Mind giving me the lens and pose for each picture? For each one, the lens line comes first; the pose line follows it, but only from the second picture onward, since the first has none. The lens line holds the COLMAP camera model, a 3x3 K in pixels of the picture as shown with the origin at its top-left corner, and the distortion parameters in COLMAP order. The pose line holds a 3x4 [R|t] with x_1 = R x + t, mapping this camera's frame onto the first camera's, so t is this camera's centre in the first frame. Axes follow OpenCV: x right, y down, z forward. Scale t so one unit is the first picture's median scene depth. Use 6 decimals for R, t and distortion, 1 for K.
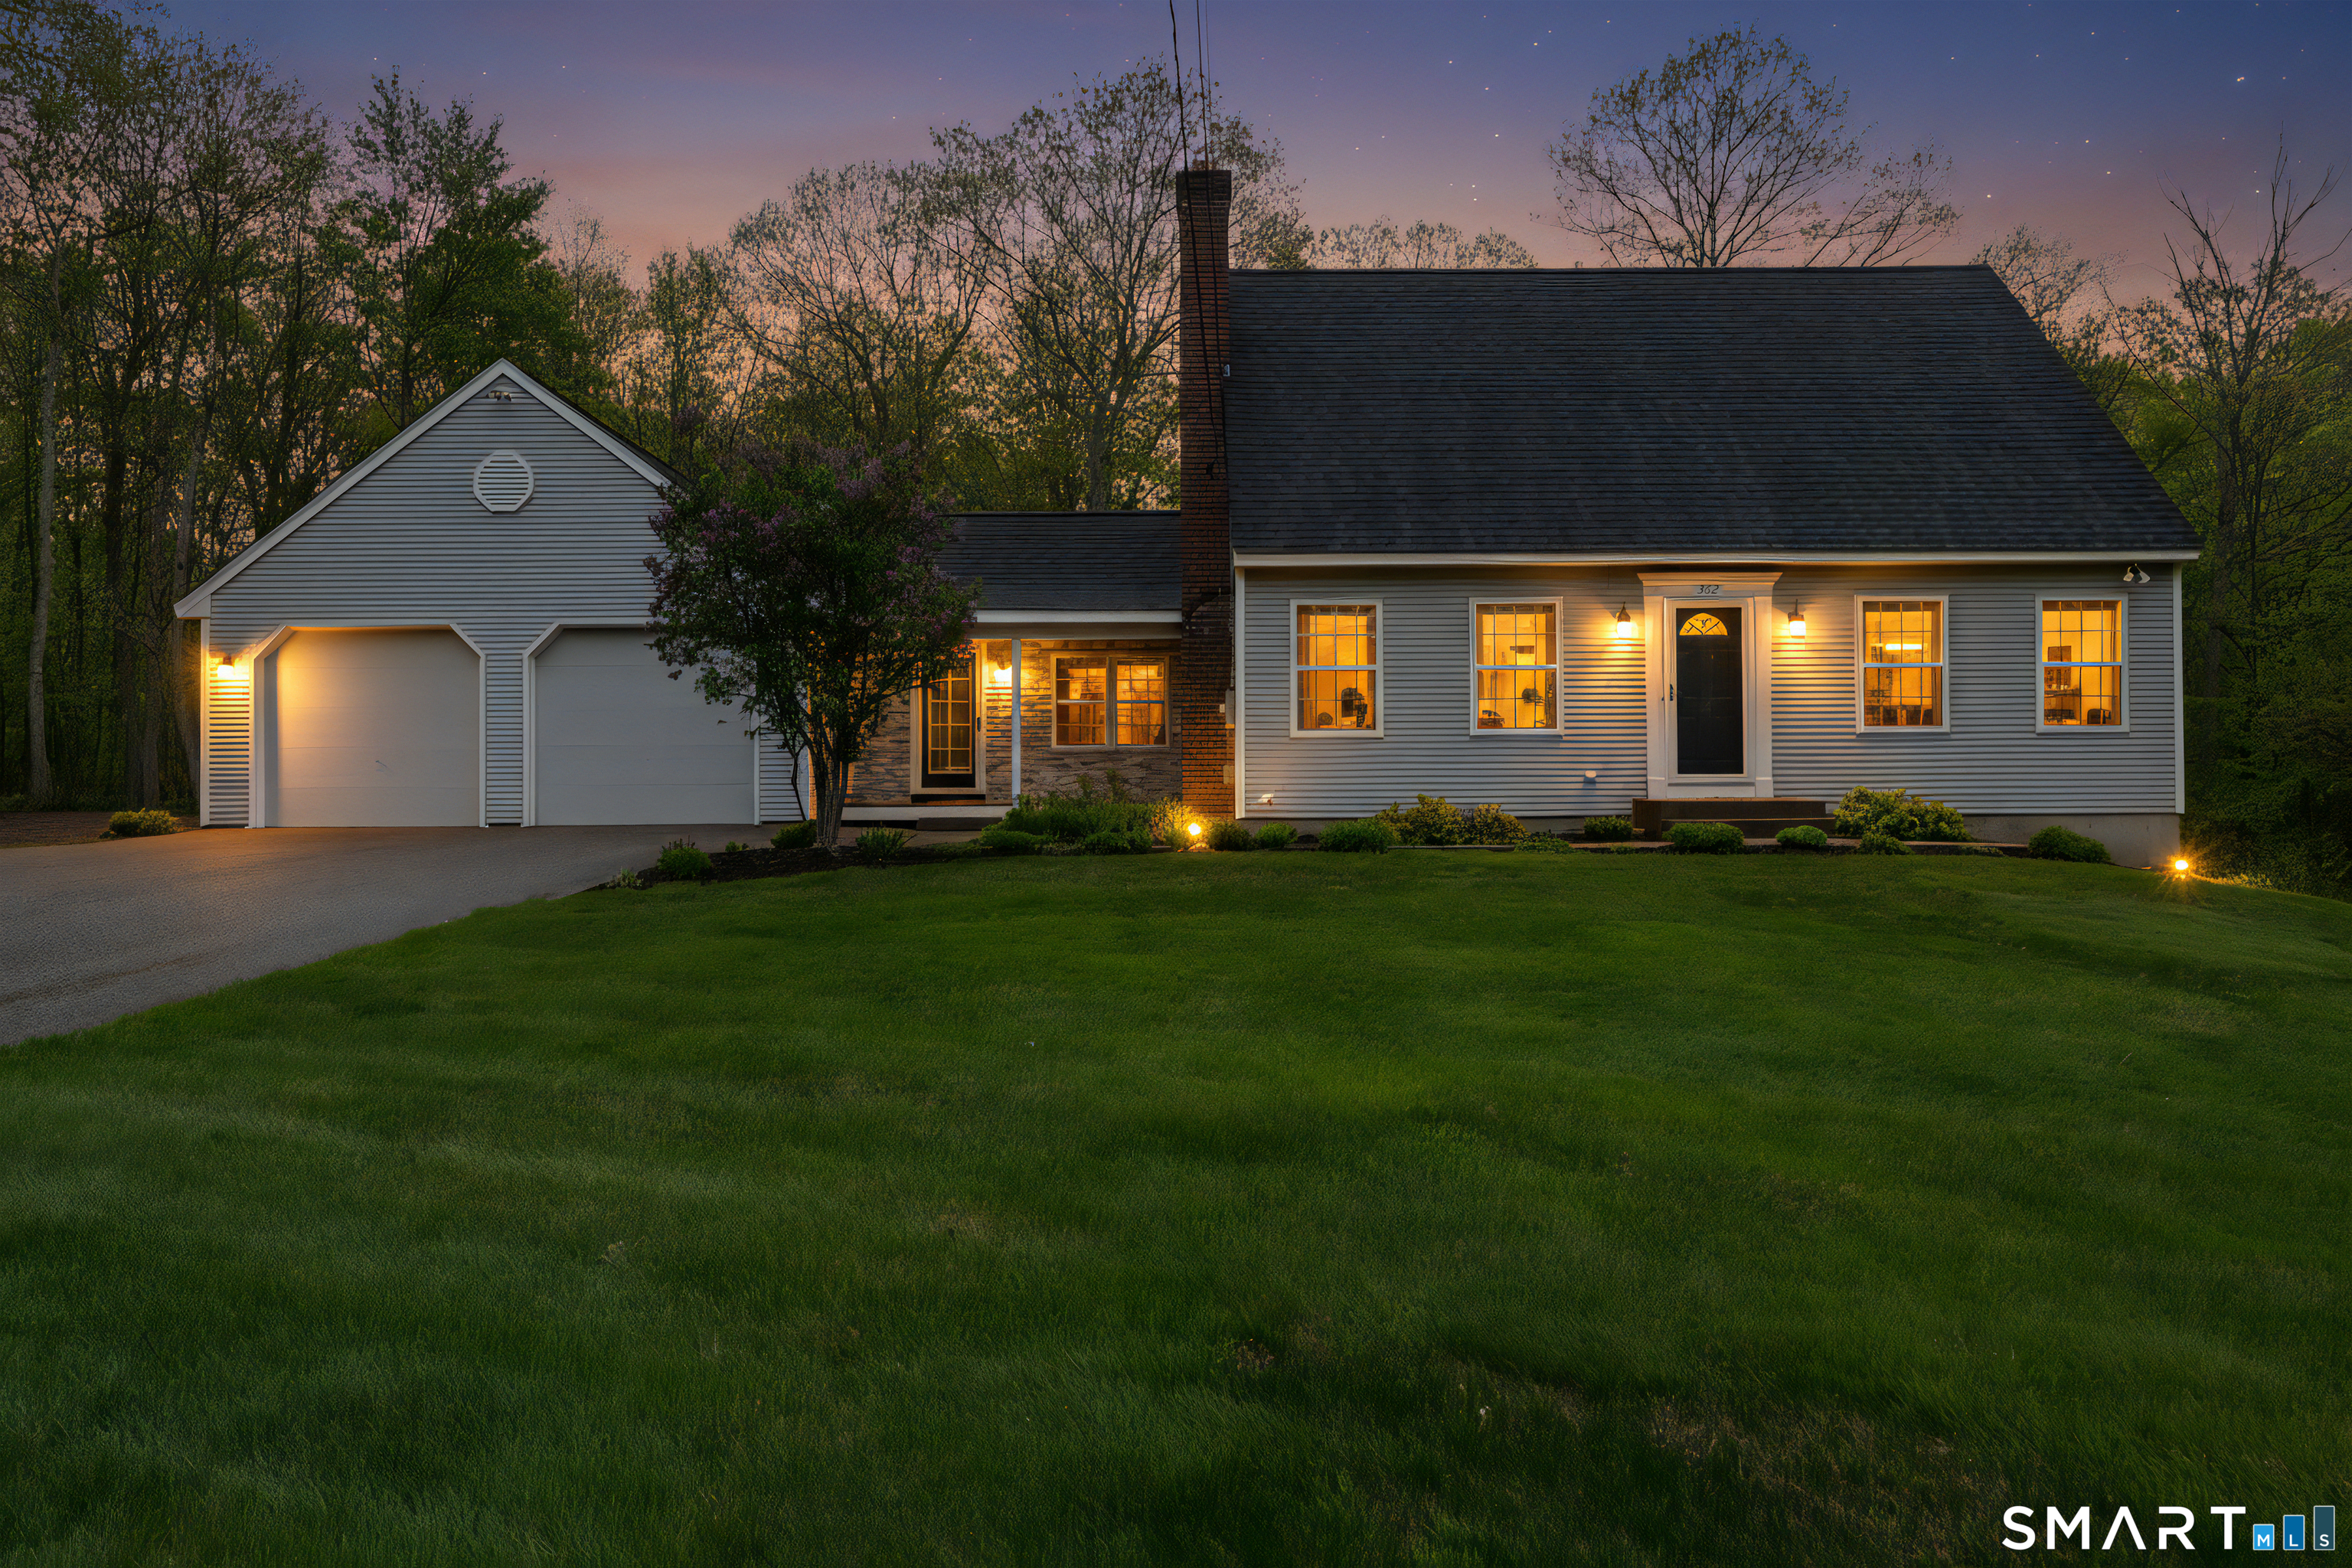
lens RADIAL K [[1614.0, 0, 1182.6], [0, 1614.0, 825.0], [0, 0, 1]] dist [-0.020771, -0.000523]
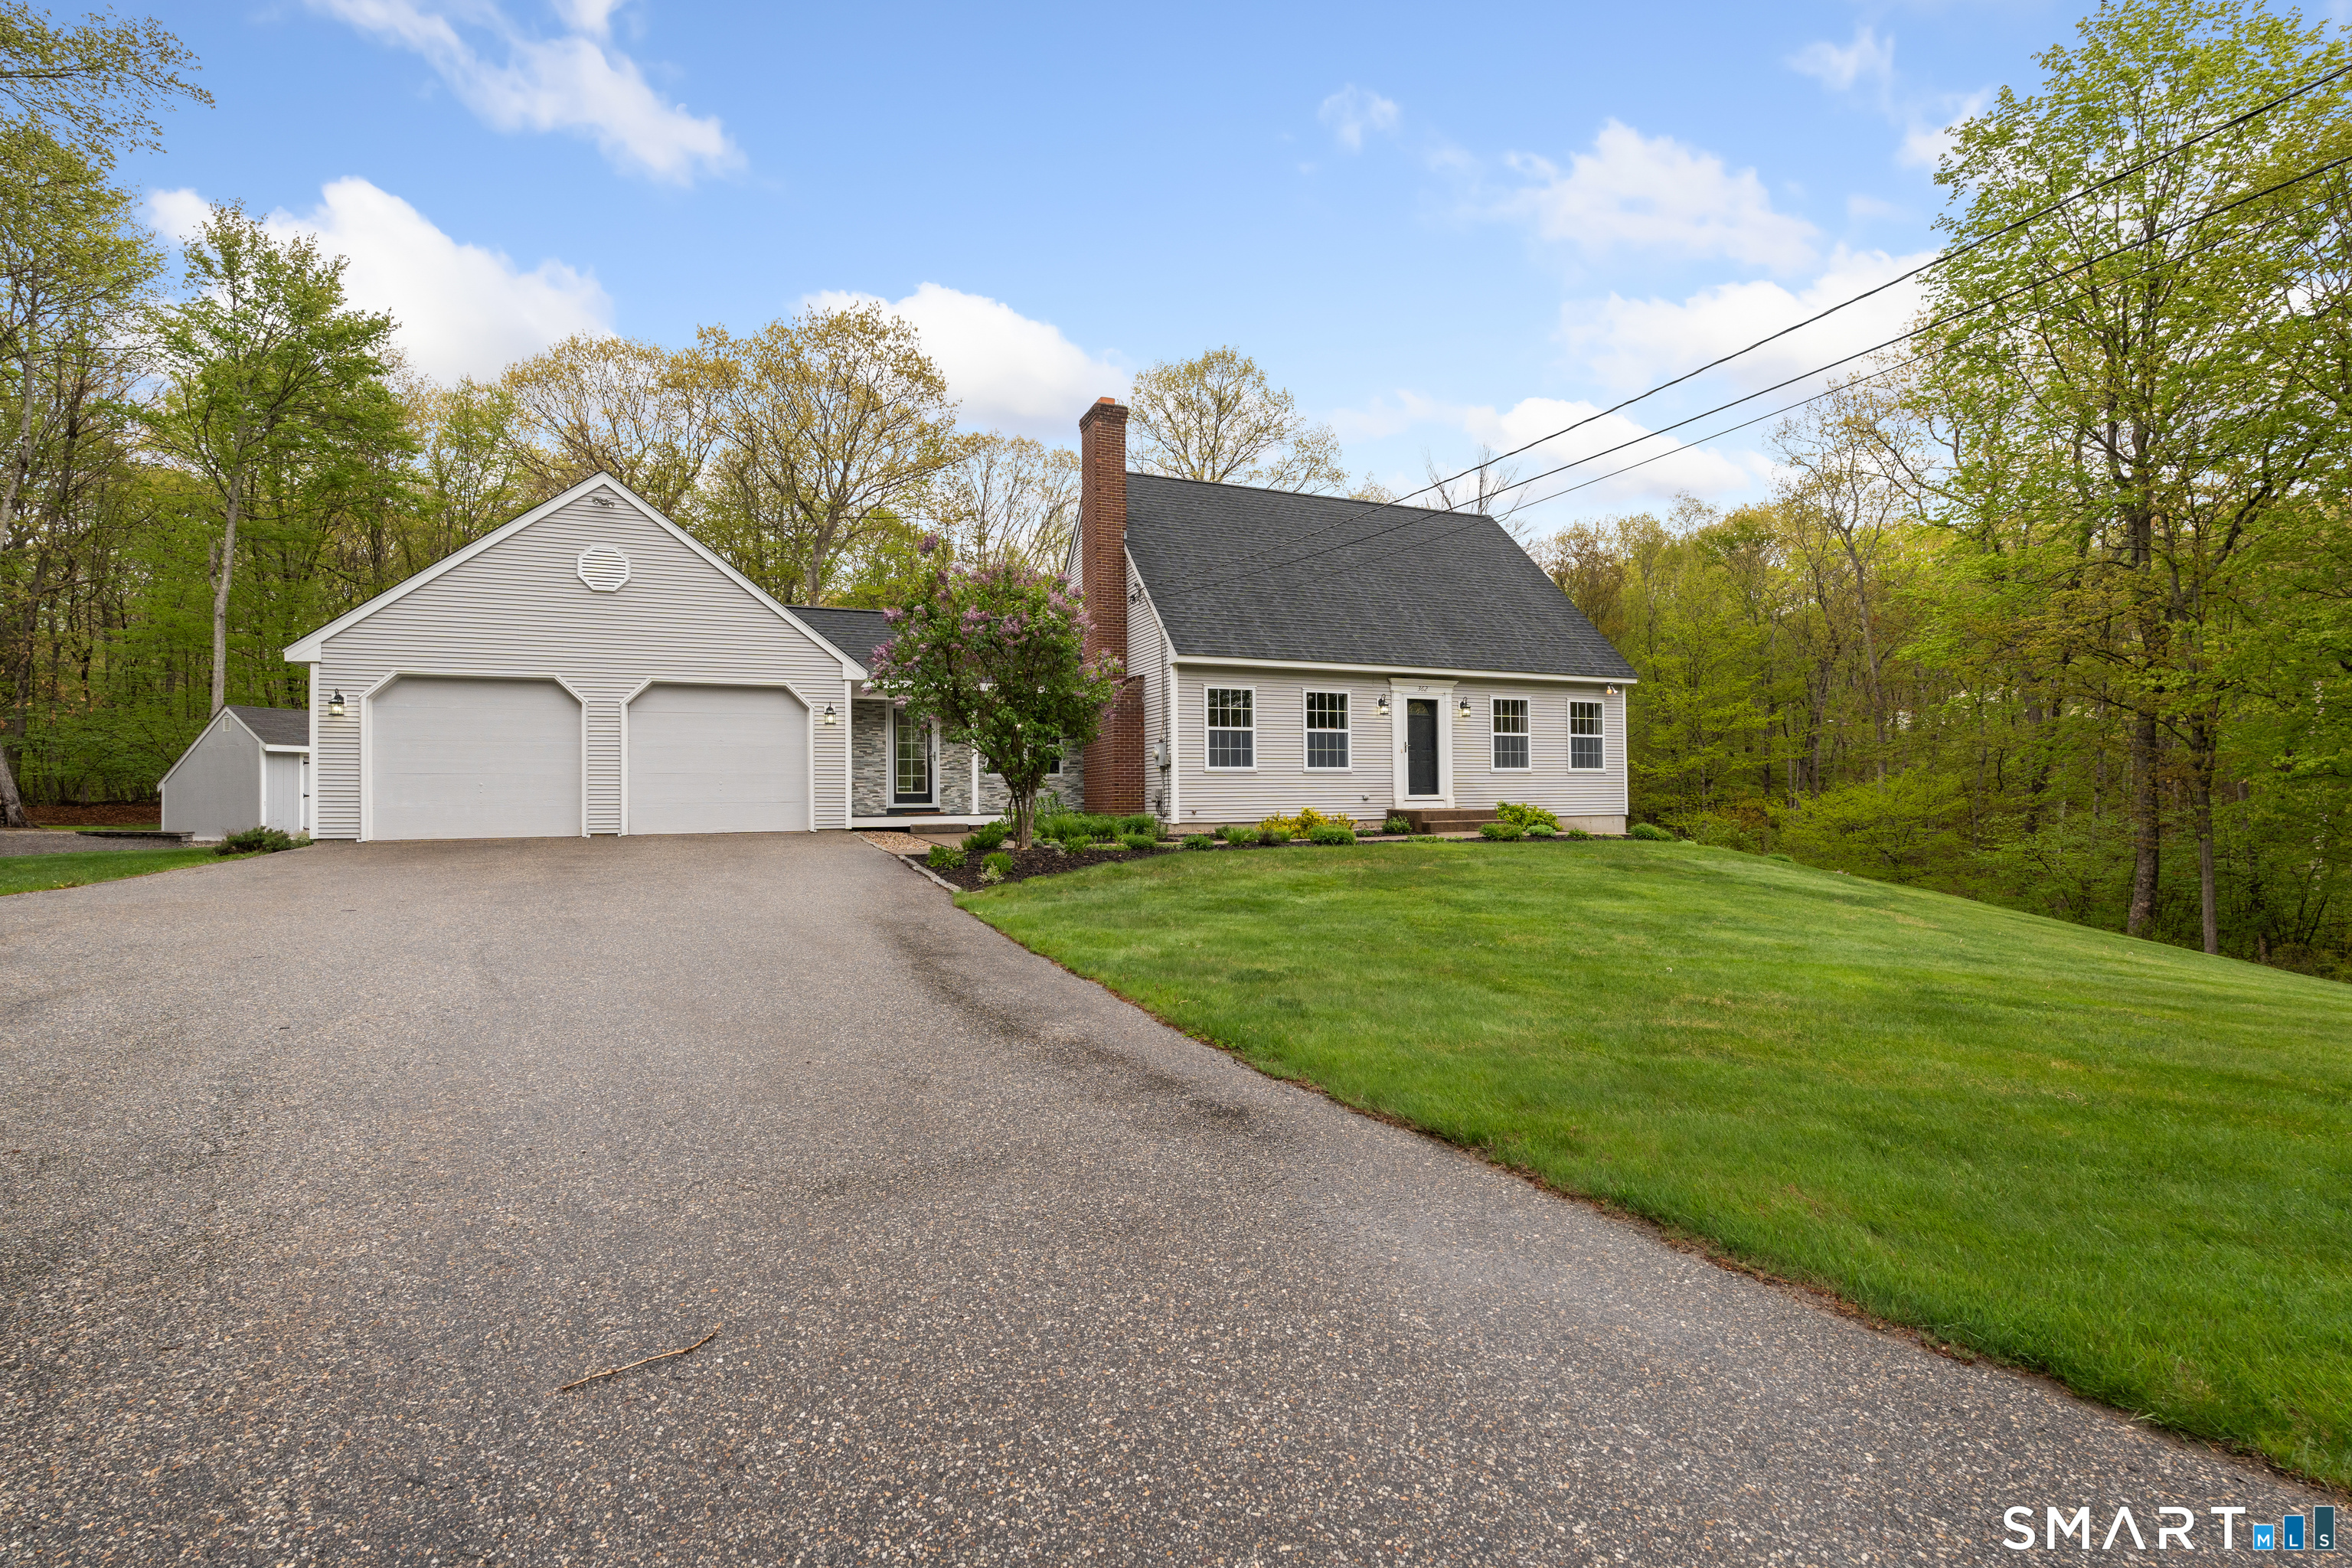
lens RADIAL K [[1075.5, 0, 1176.0], [0, 1075.5, 784.0], [0, 0, 1]] dist [-0.034193, -0.000179]
pose [[0.917475, 0.003455, 0.397777, -0.349158], [0.010456, 0.999407, -0.032796, -0.007716], [-0.397655, 0.034249, 0.916896, 0.043299]]
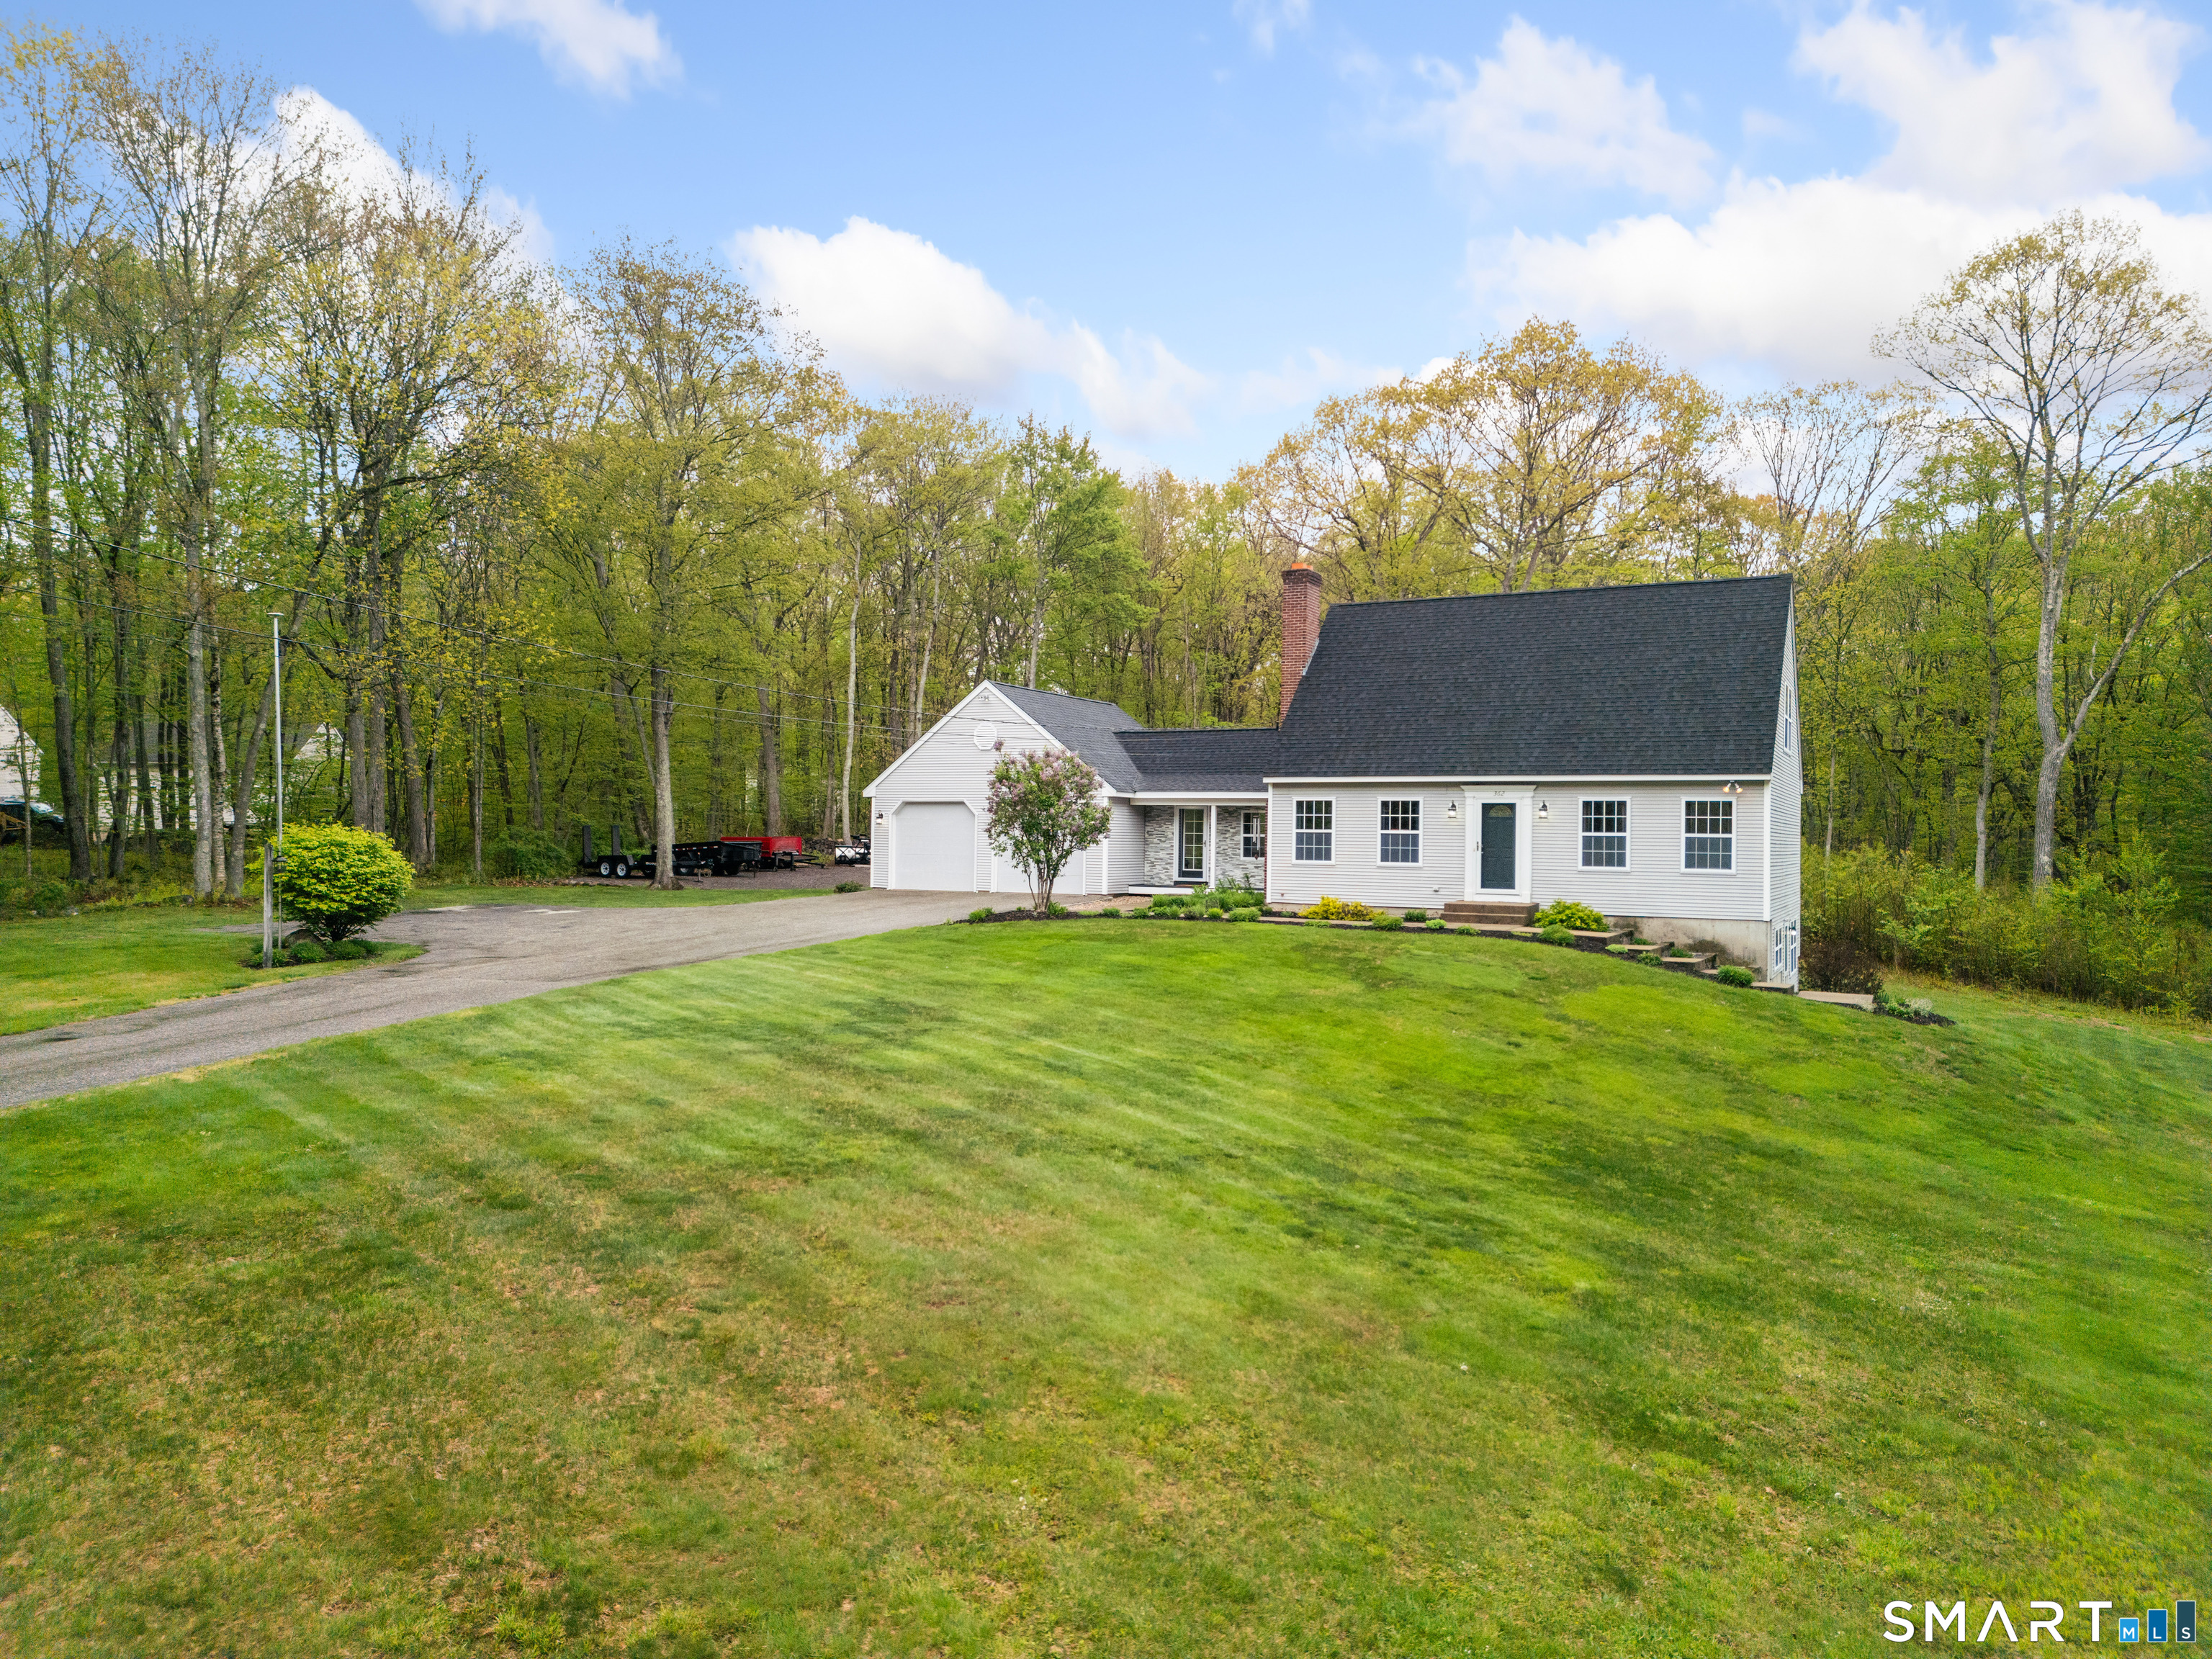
lens RADIAL K [[1546.3, 0, 1090.9], [0, 1546.3, 836.8], [0, 0, 1]] dist [0.071371, -0.081695]
pose [[0.878872, 0.018445, -0.476701, 0.727049], [-0.024971, 0.999661, -0.007357, -0.063658], [0.476404, 0.018370, 0.879035, -0.802772]]
